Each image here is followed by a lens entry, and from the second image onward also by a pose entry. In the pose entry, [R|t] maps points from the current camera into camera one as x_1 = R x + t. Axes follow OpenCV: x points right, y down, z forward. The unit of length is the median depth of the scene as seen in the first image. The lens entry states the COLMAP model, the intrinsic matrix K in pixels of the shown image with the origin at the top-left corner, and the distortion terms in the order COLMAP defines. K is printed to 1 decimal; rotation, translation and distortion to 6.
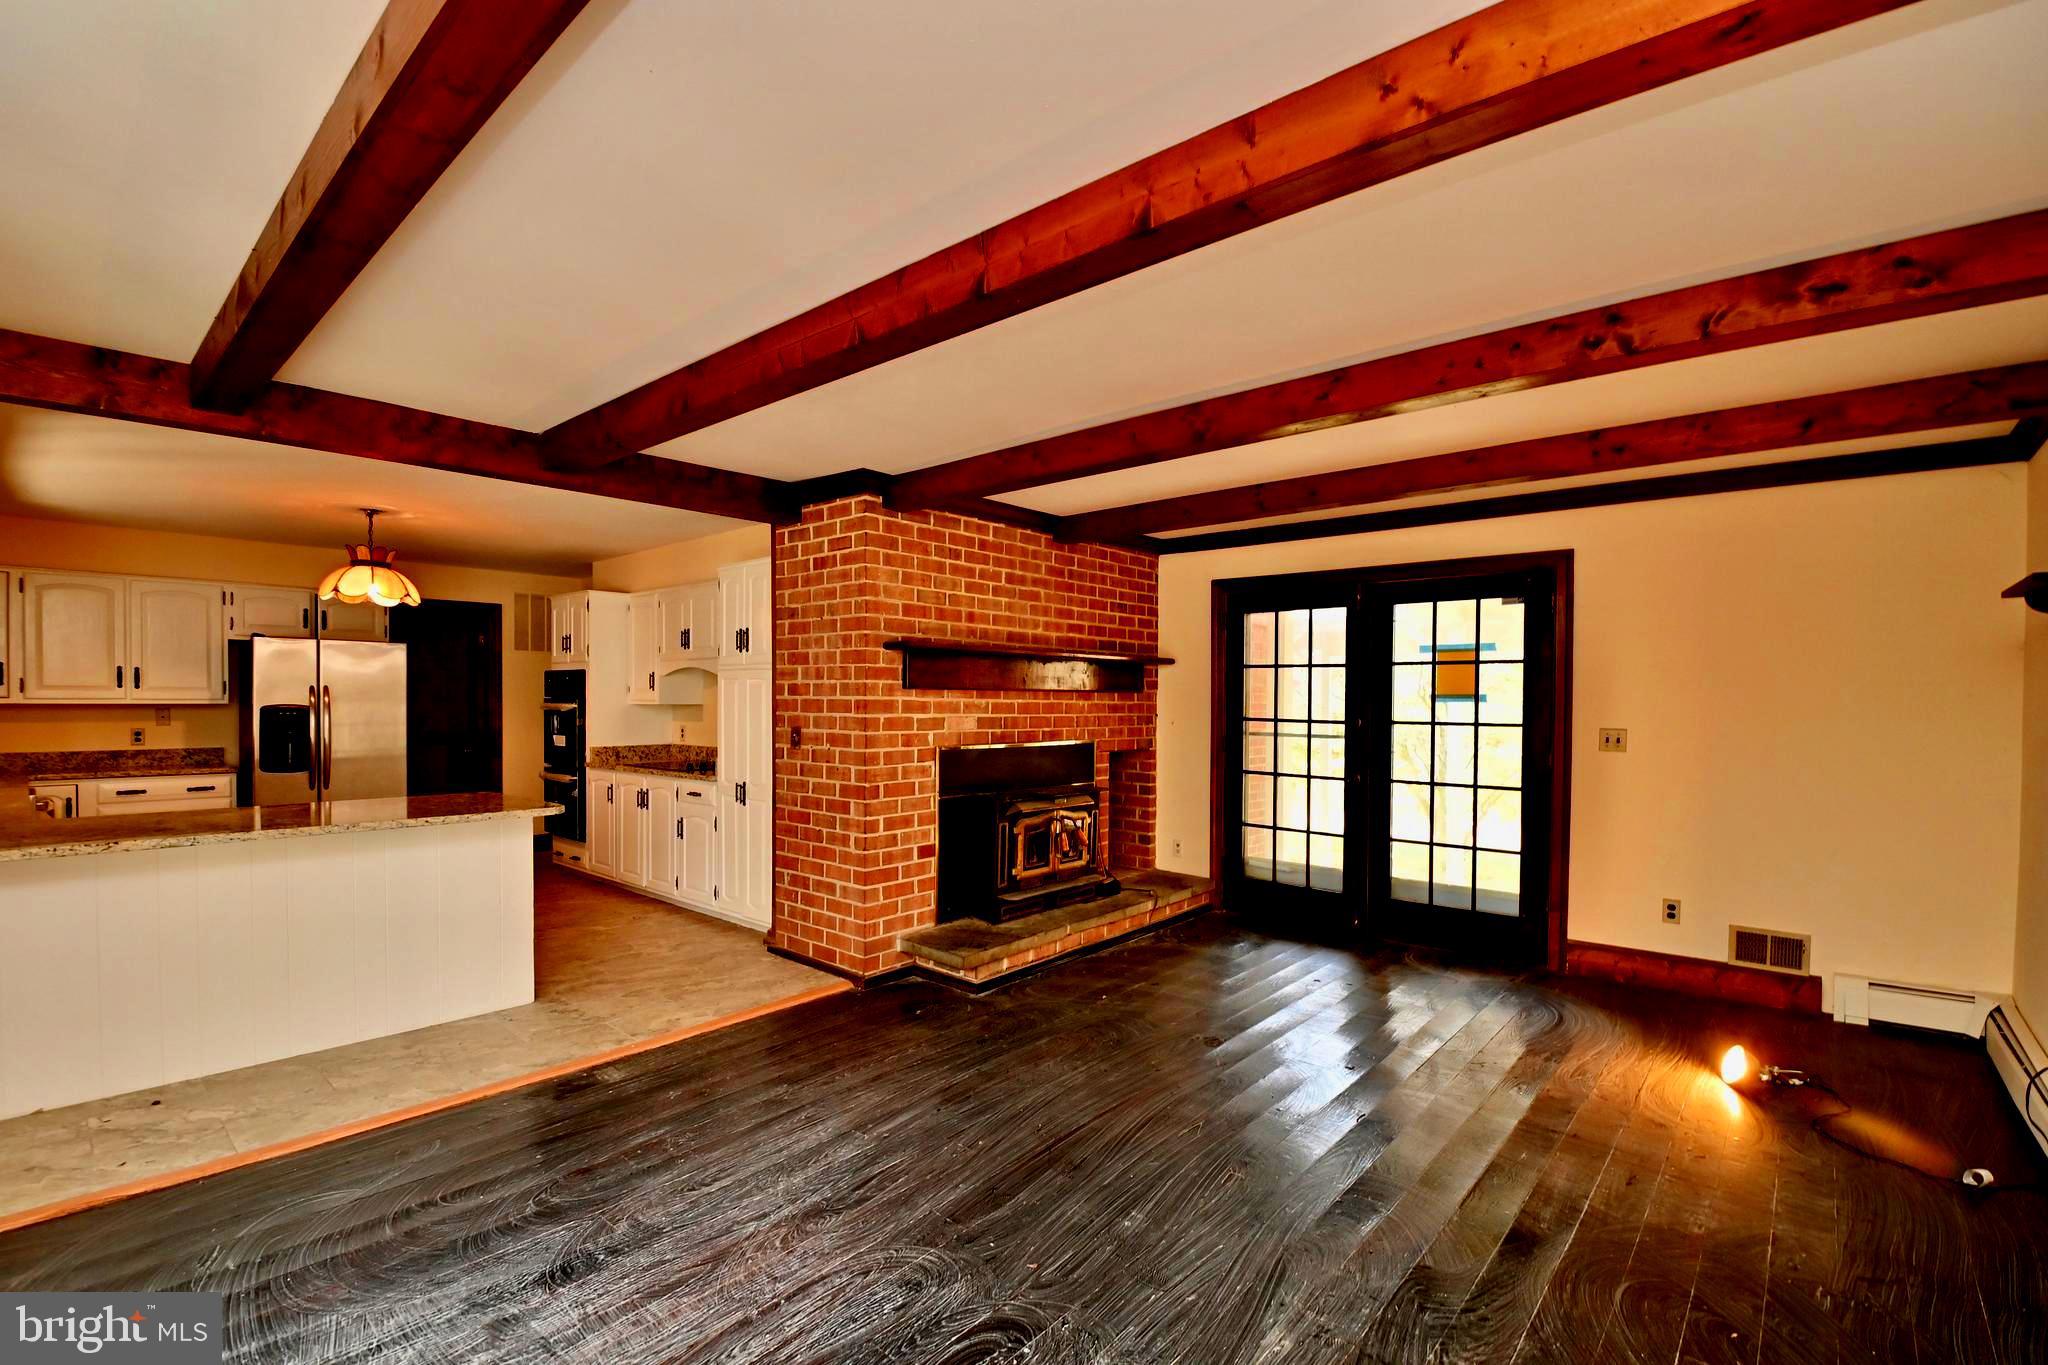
lens RADIAL K [[883.6, 0, 1047.9], [0, 883.6, 703.2], [0, 0, 1]] dist [0.000257, -0.000255]
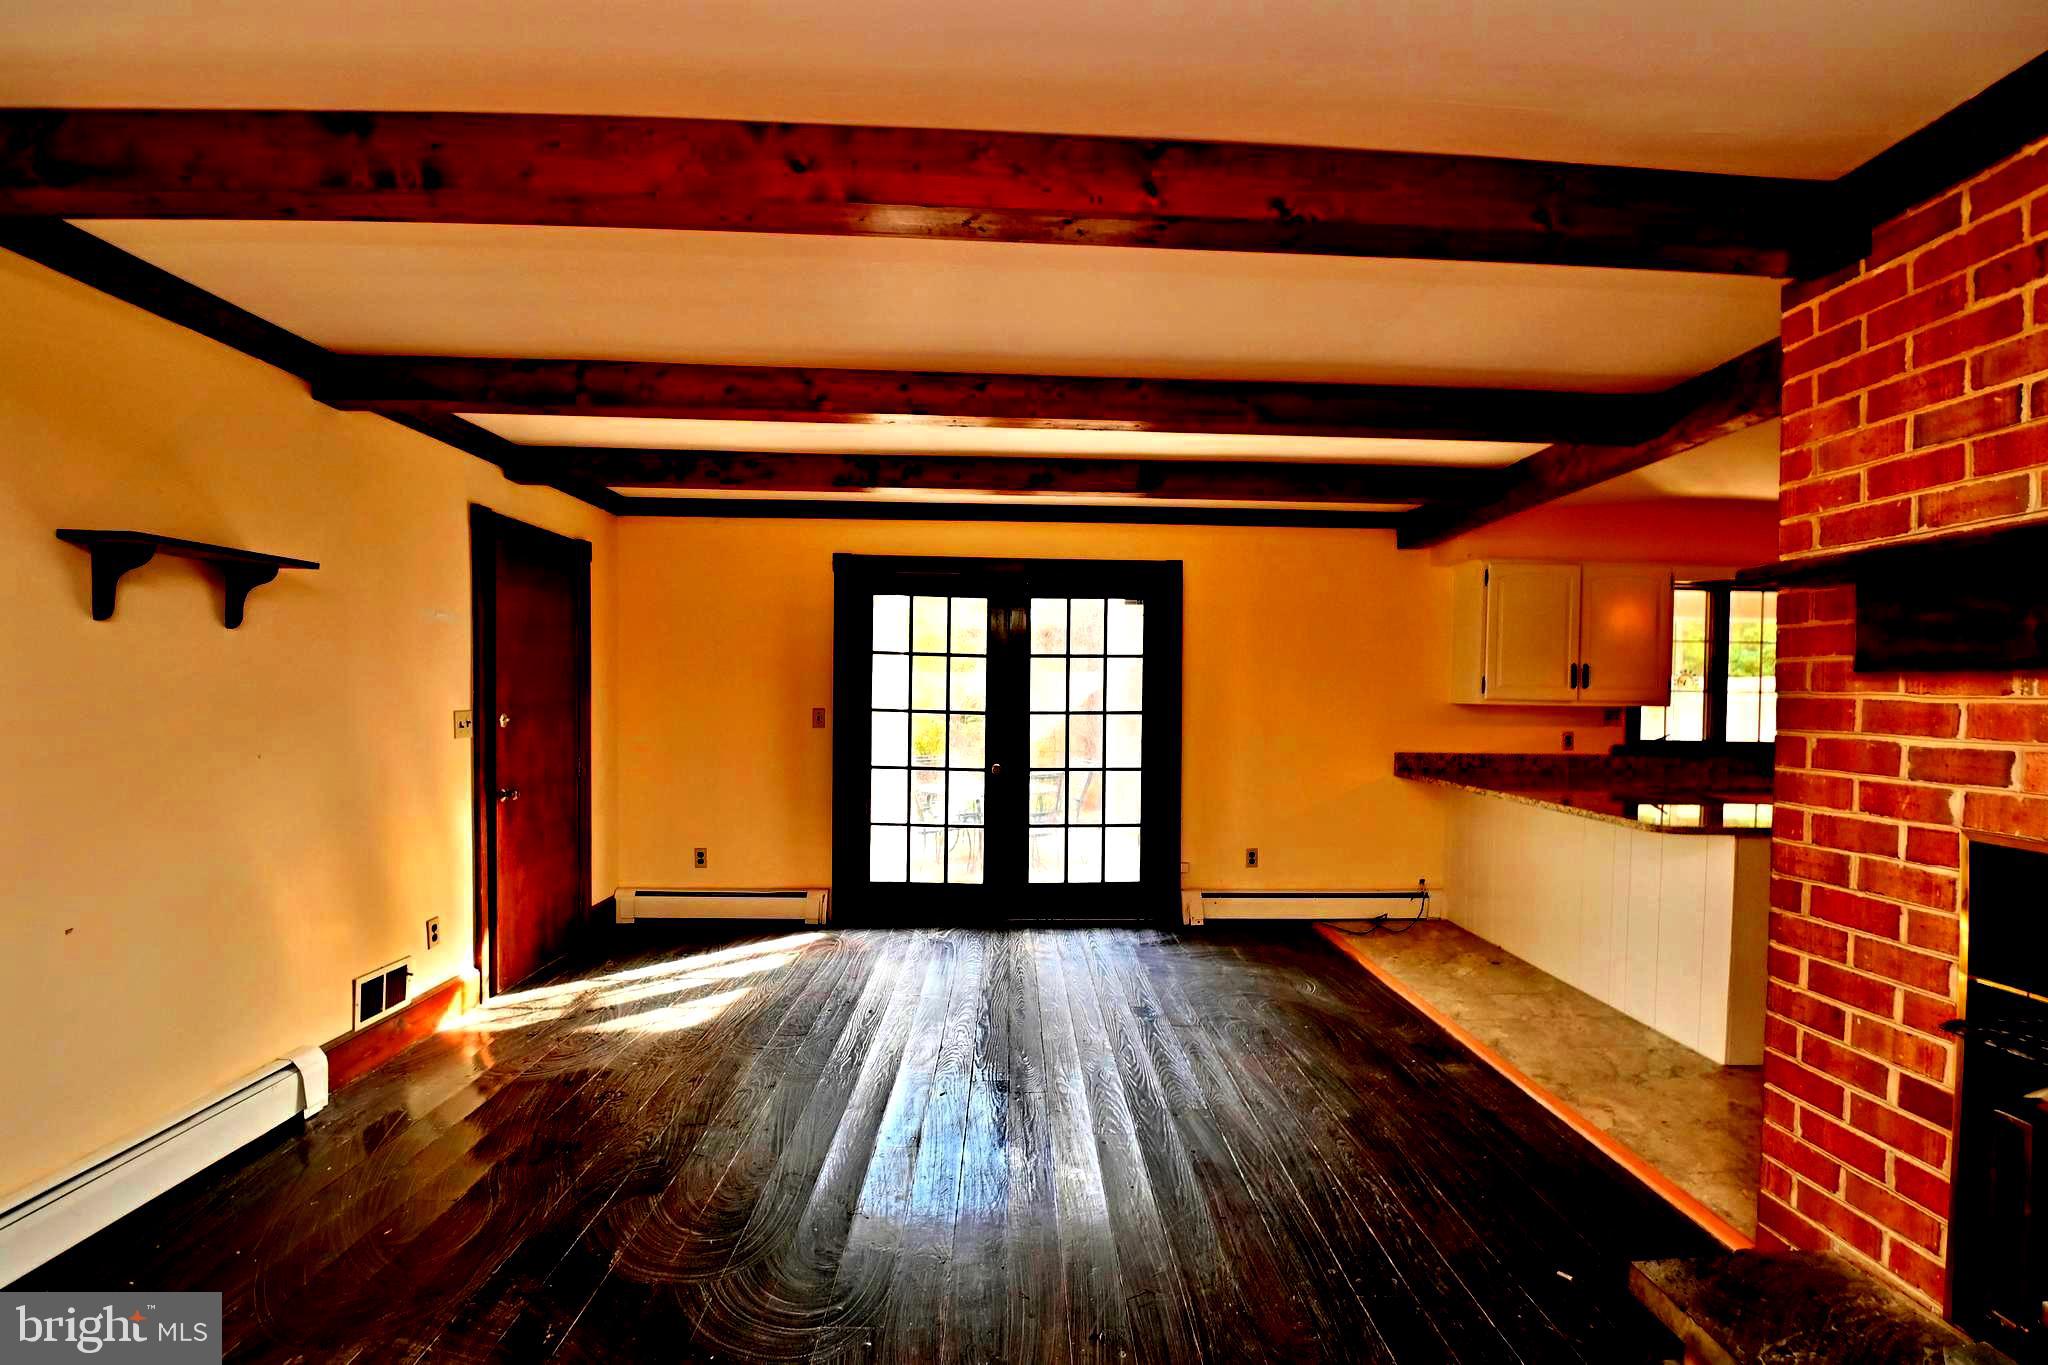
lens RADIAL K [[883.6, 0, 1047.9], [0, 883.6, 703.2], [0, 0, 1]] dist [0.000257, -0.000255]
pose [[-0.728094, -0.003299, -0.685469, 0.403501], [-0.011551, 0.999905, 0.007457, -0.001017], [0.685380, 0.013347, -0.728063, 1.037273]]
